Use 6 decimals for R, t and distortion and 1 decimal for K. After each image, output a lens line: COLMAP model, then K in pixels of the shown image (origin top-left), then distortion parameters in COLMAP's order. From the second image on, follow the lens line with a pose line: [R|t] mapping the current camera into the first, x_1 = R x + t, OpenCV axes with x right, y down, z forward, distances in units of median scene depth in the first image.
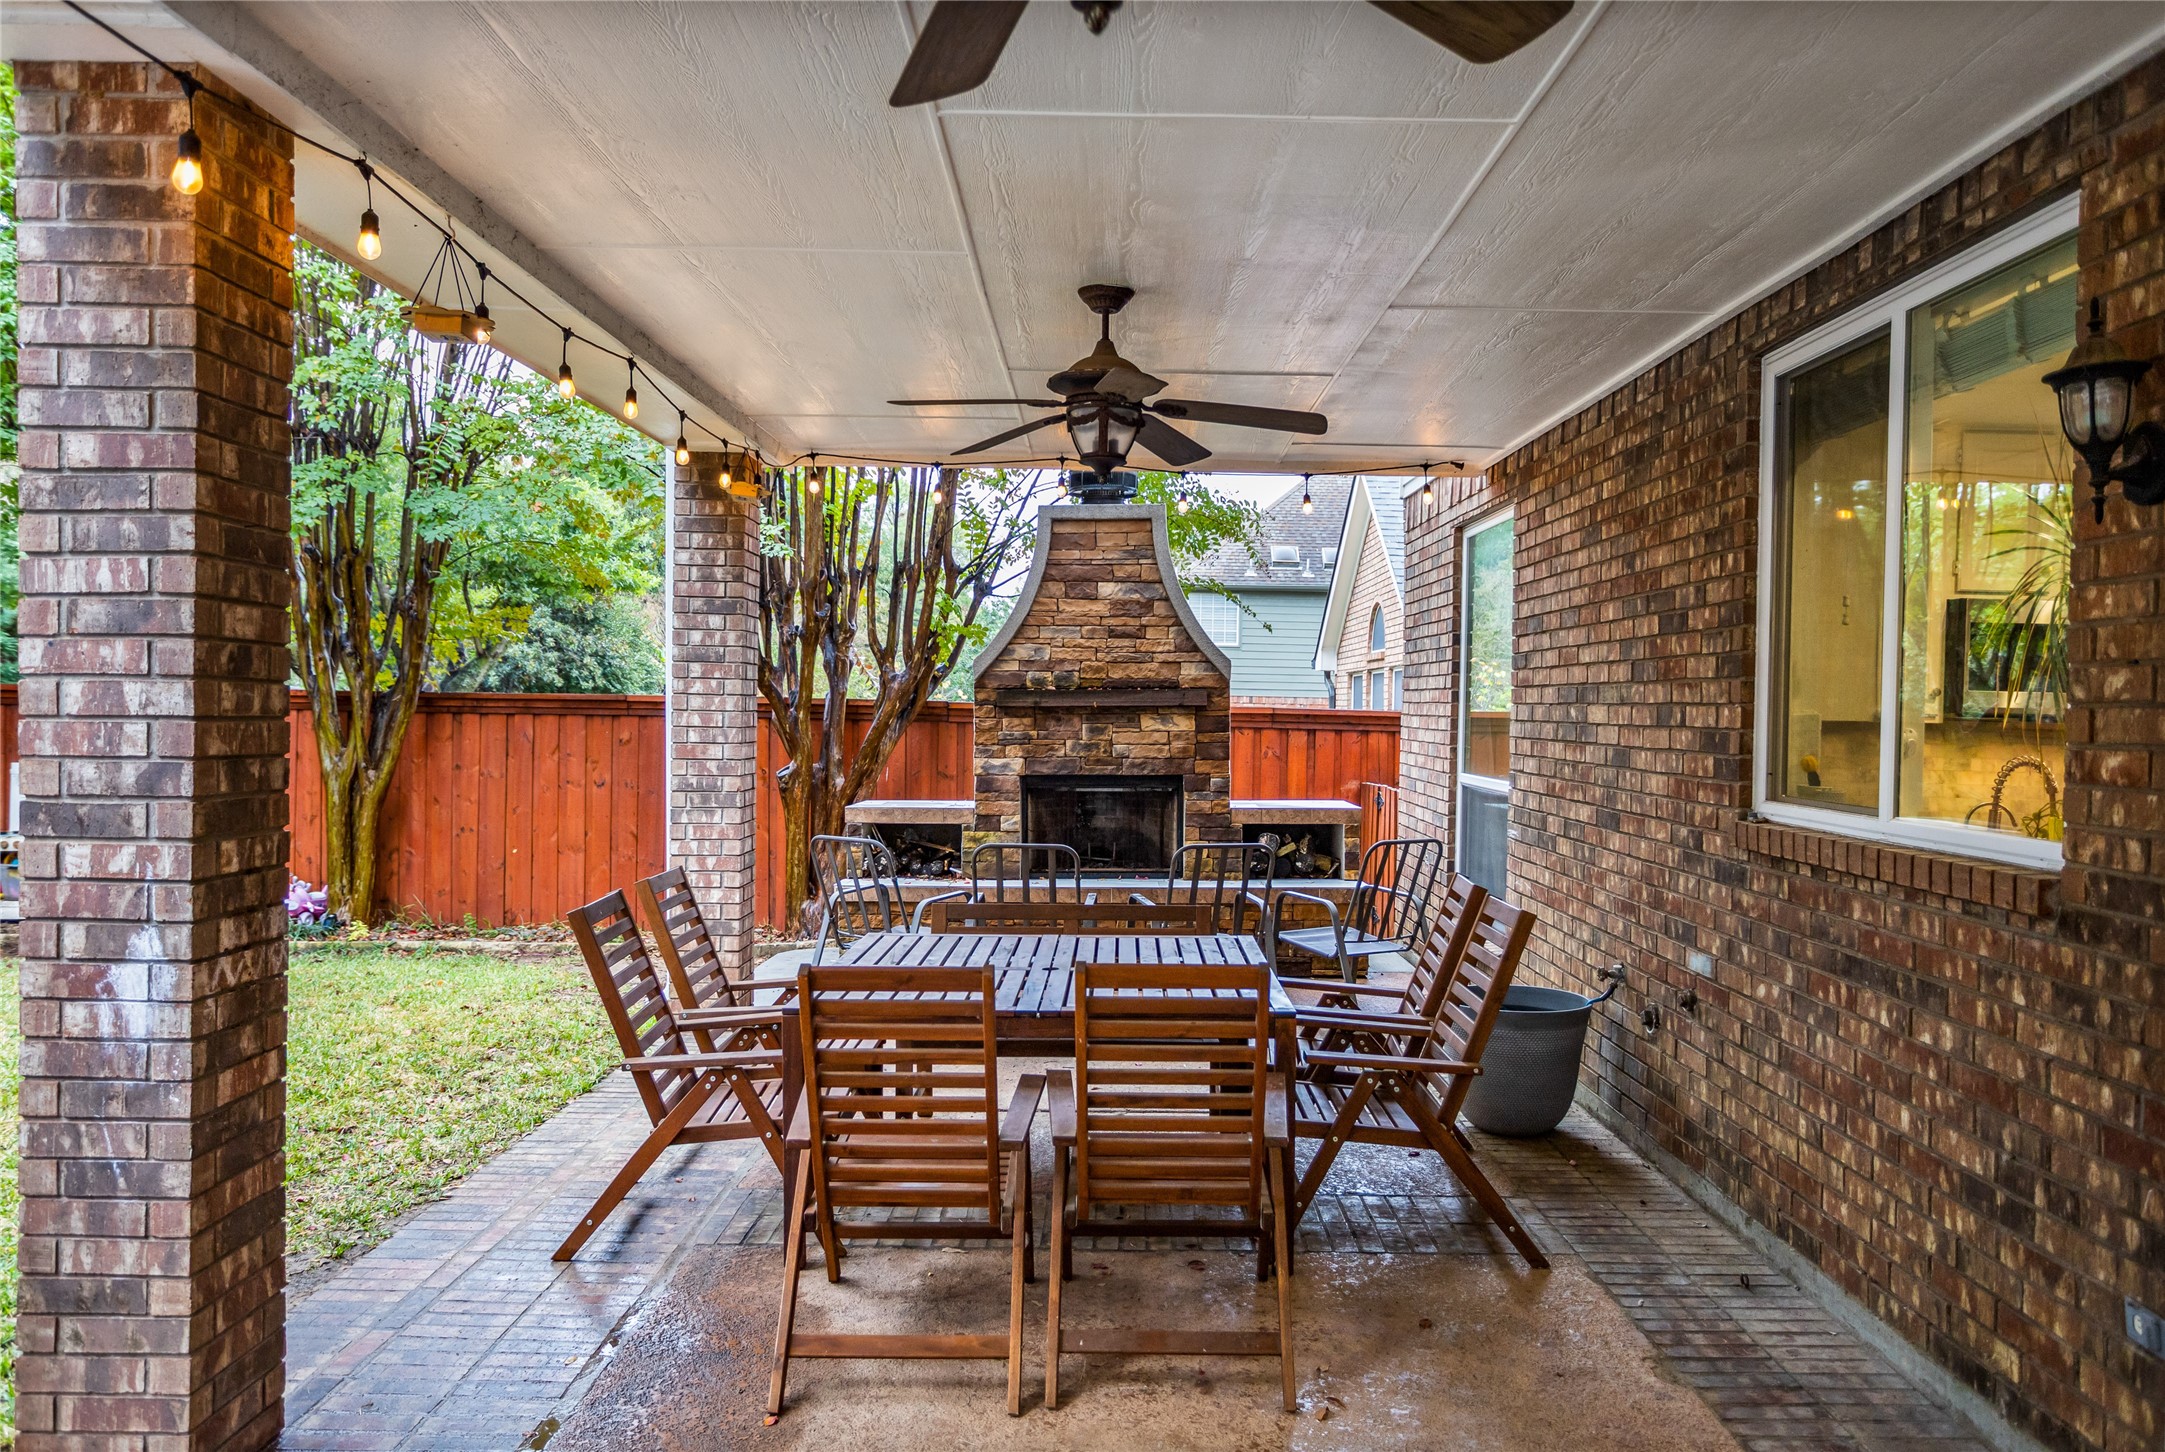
lens RADIAL K [[1566.2, 0, 1082.5], [0, 1566.2, 726.0], [0, 0, 1]] dist [-0.001813, -0.000598]
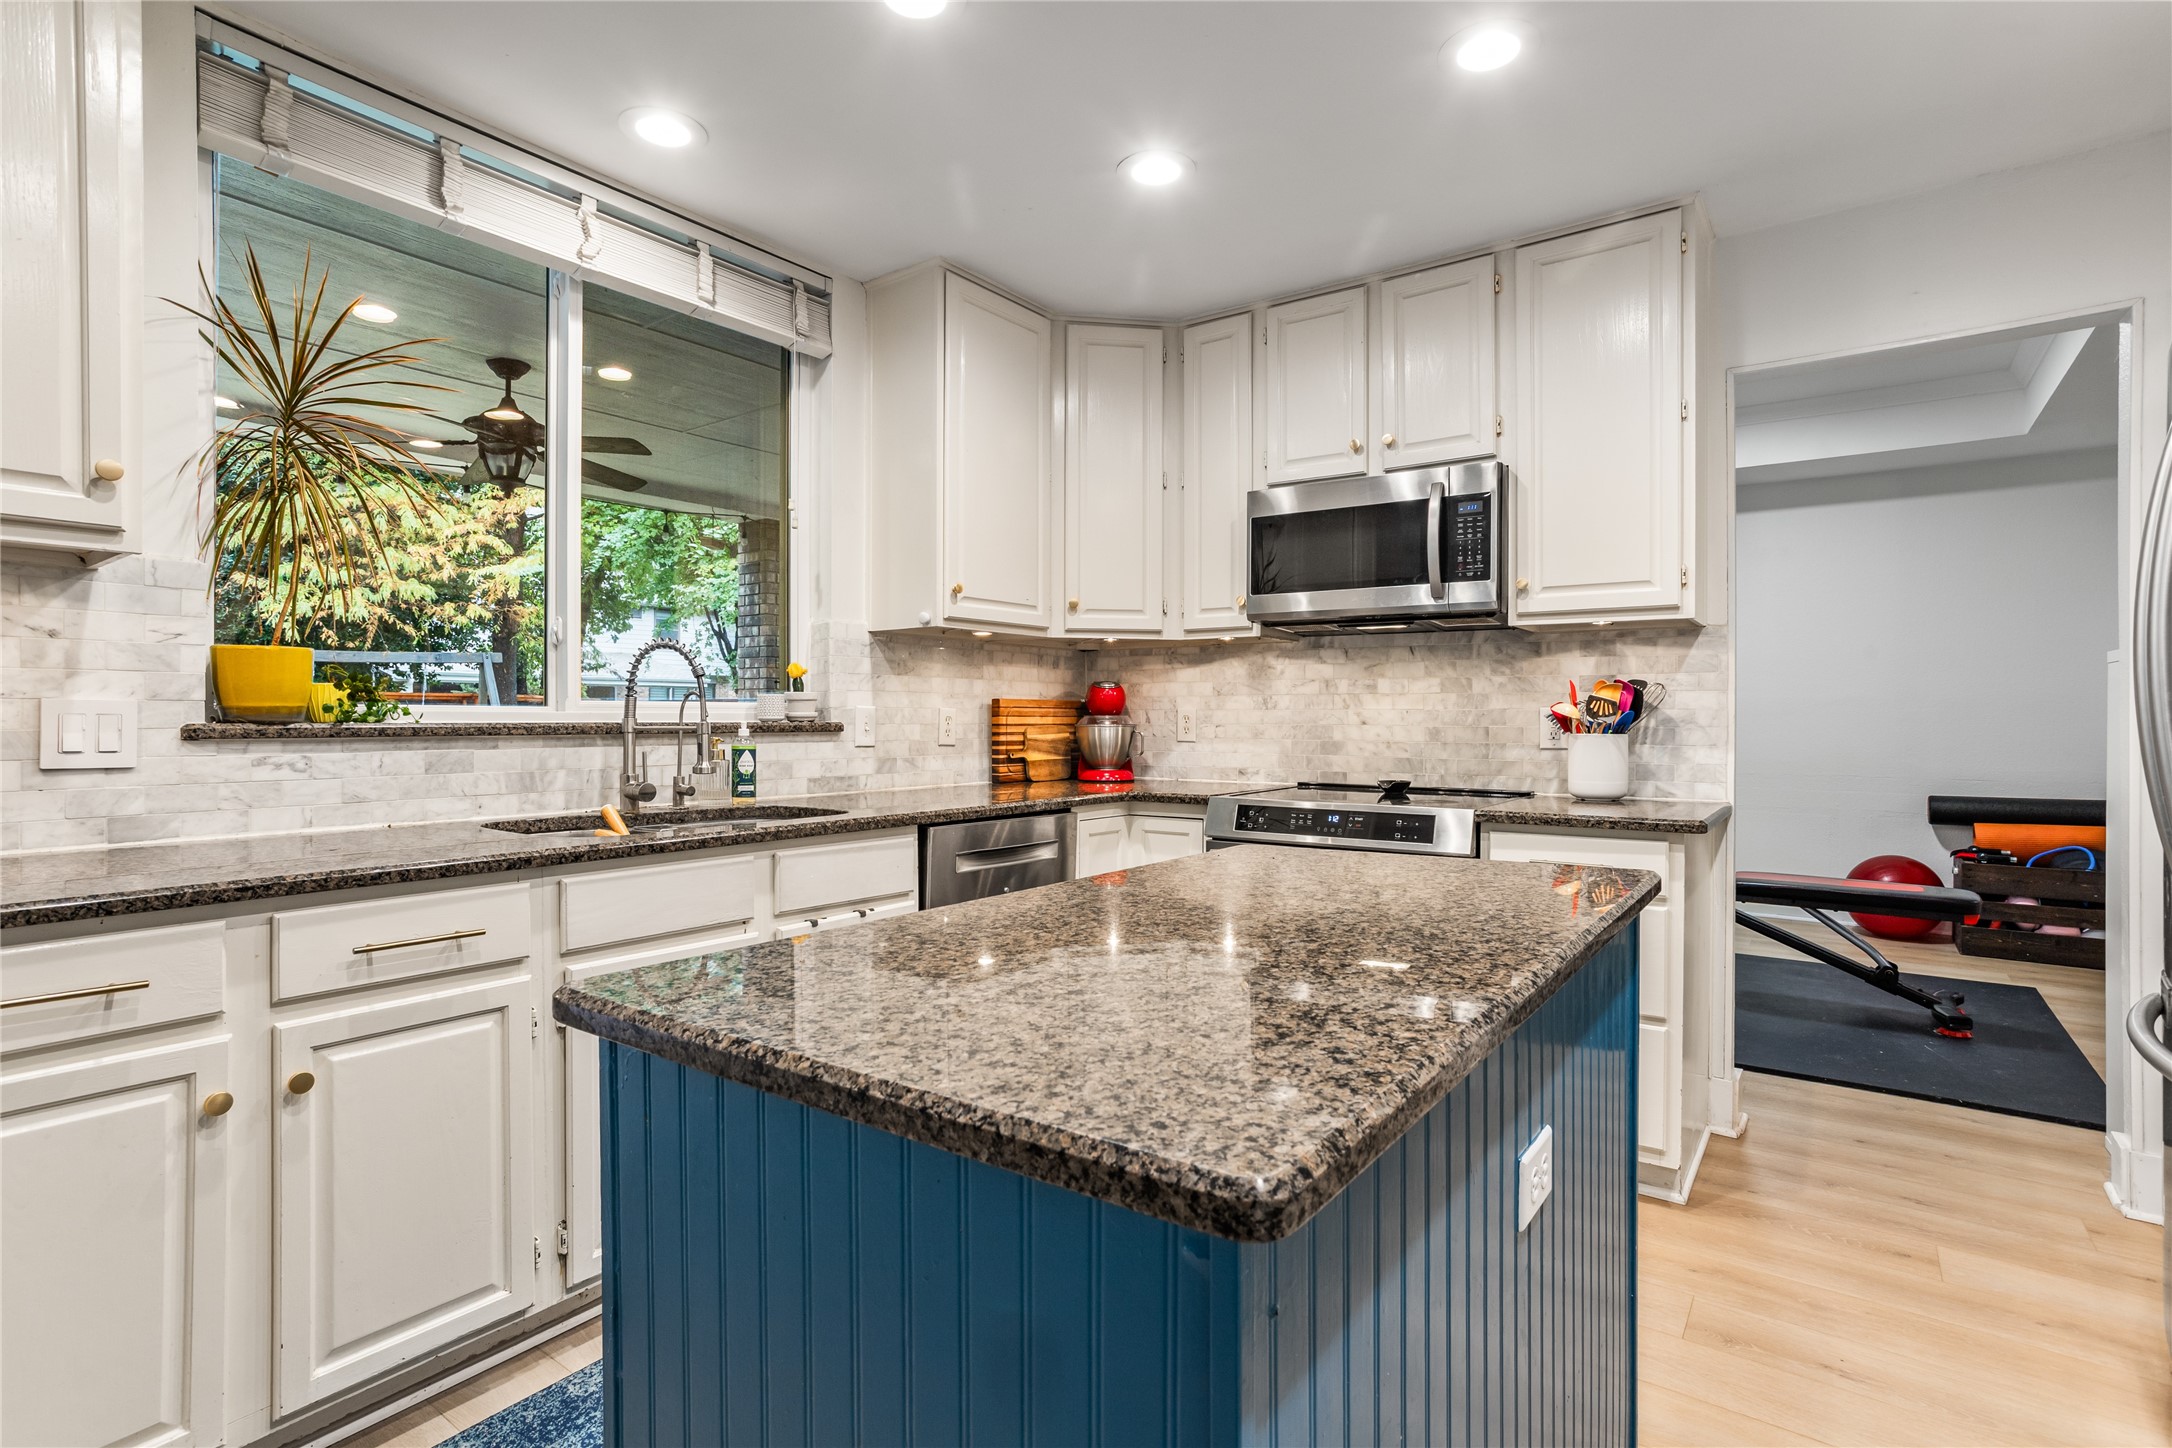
lens RADIAL K [[1076.5, 0, 1086.0], [0, 1076.5, 724.0], [0, 0, 1]] dist [-0.002086, 0.000467]
pose [[0.805260, -0.015854, -0.592710, 0.647953], [0.006391, 0.999816, -0.018061, 0.045526], [0.592888, 0.010756, 0.805213, 0.345299]]
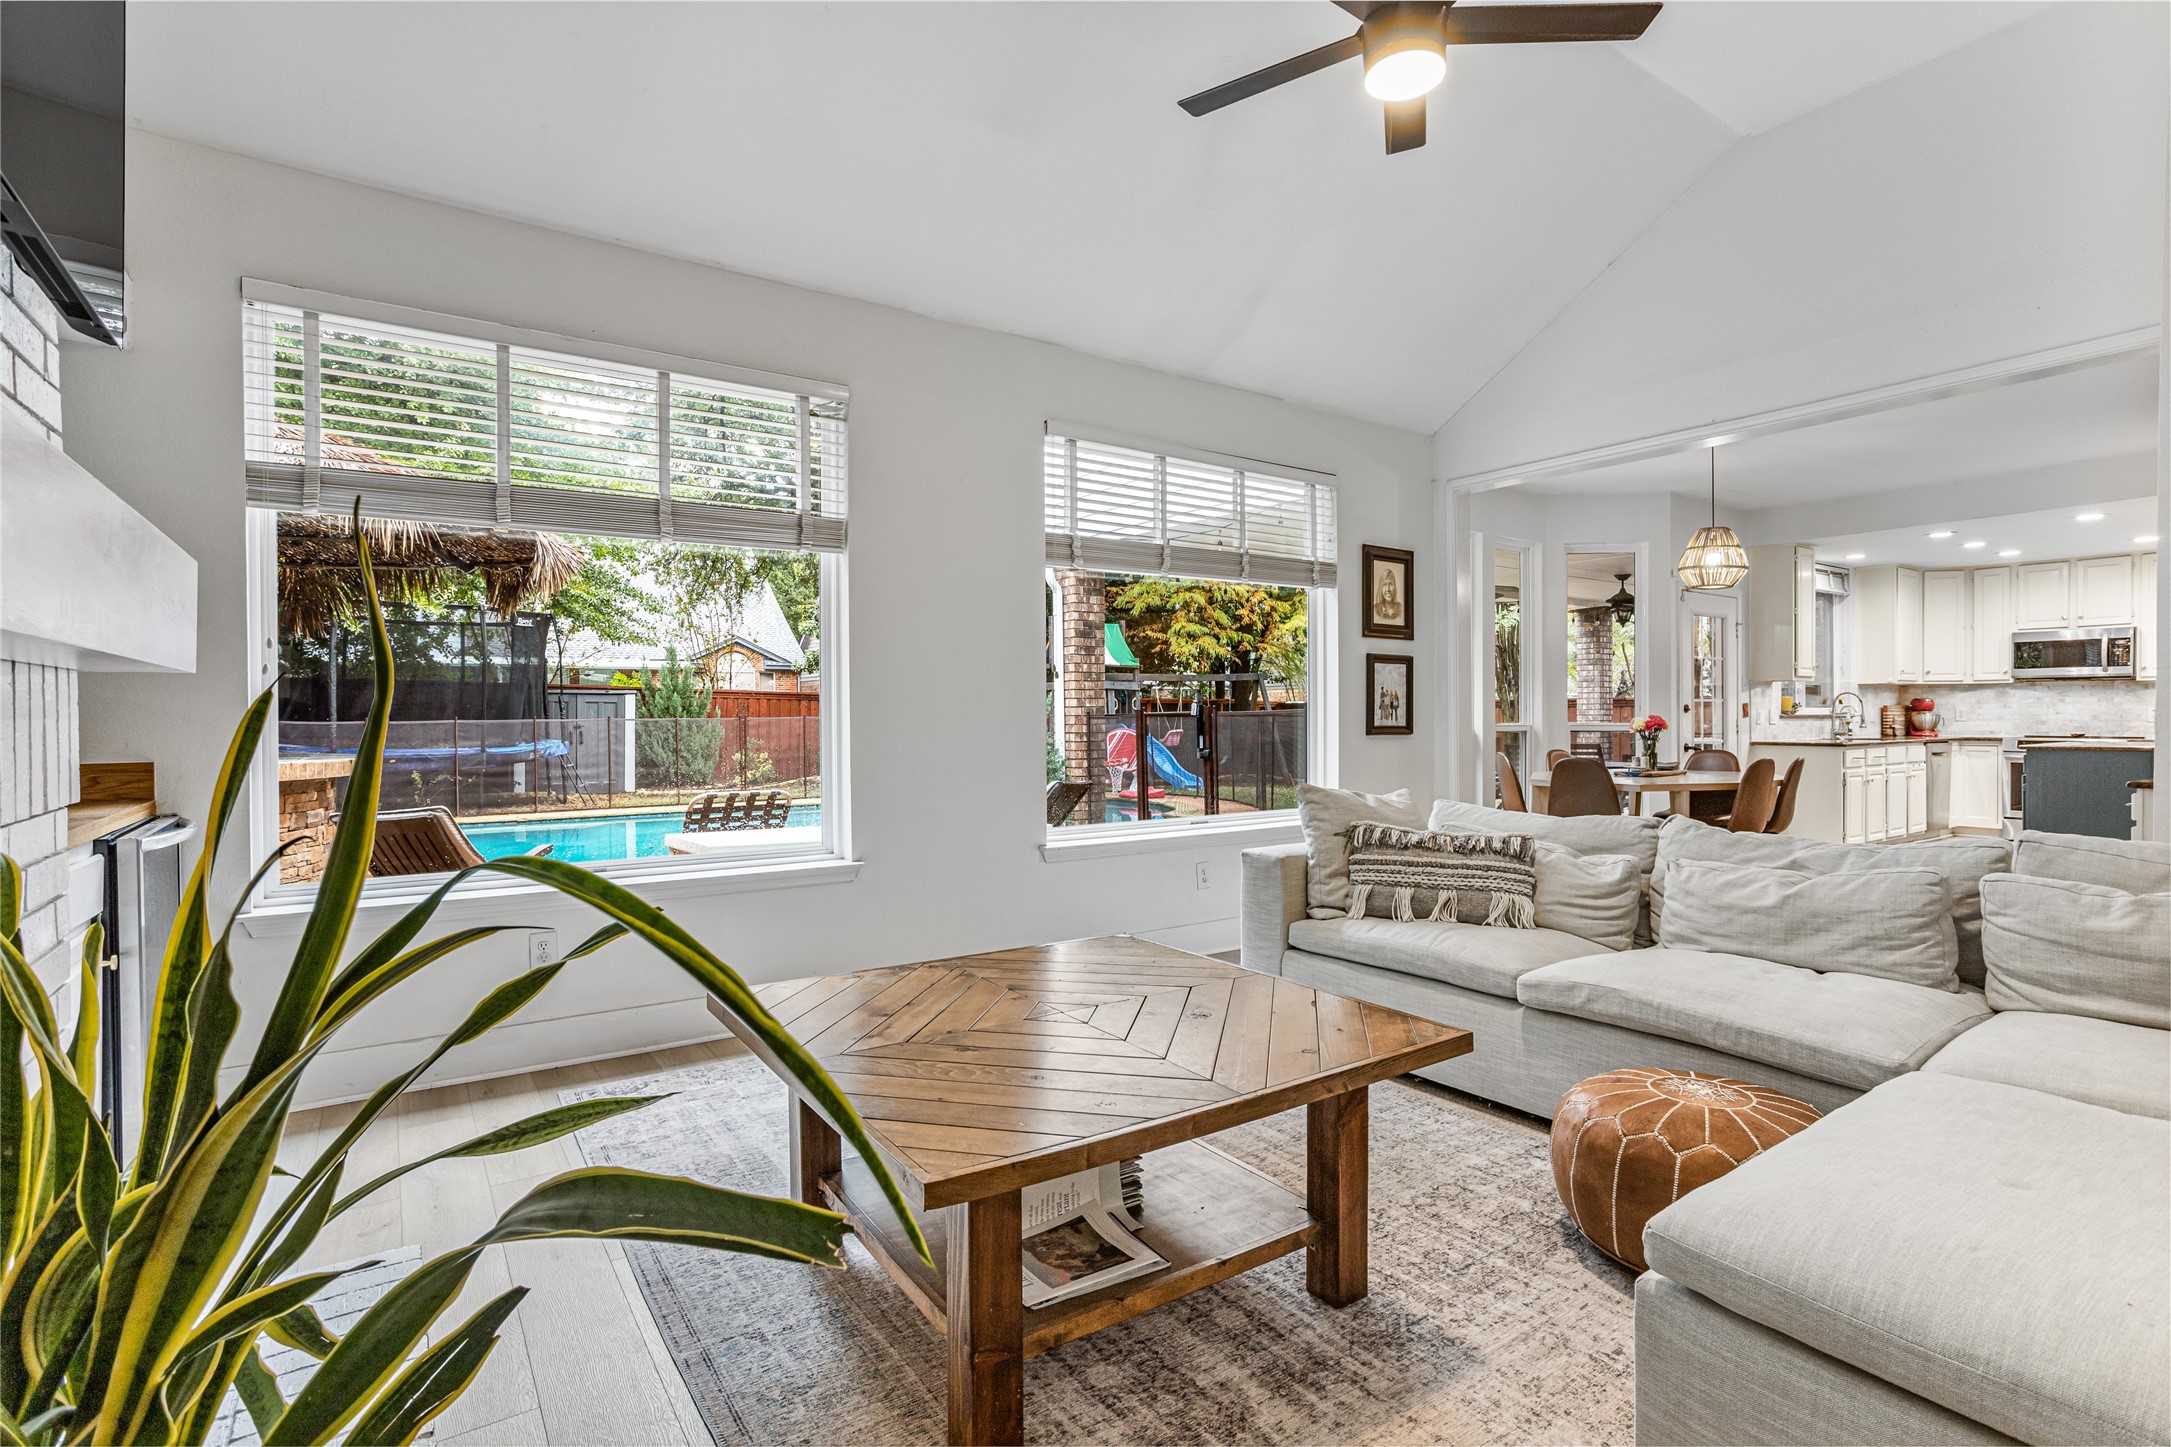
lens RADIAL K [[1028.2, 0, 1085.5], [0, 1028.2, 723.5], [0, 0, 1]] dist [-0.001249, 0.011533]
pose [[0.567323, -0.015690, -0.823346, 0.836832], [0.003054, 0.999852, -0.016949, 0.068067], [0.823490, 0.007101, 0.567286, -0.928099]]
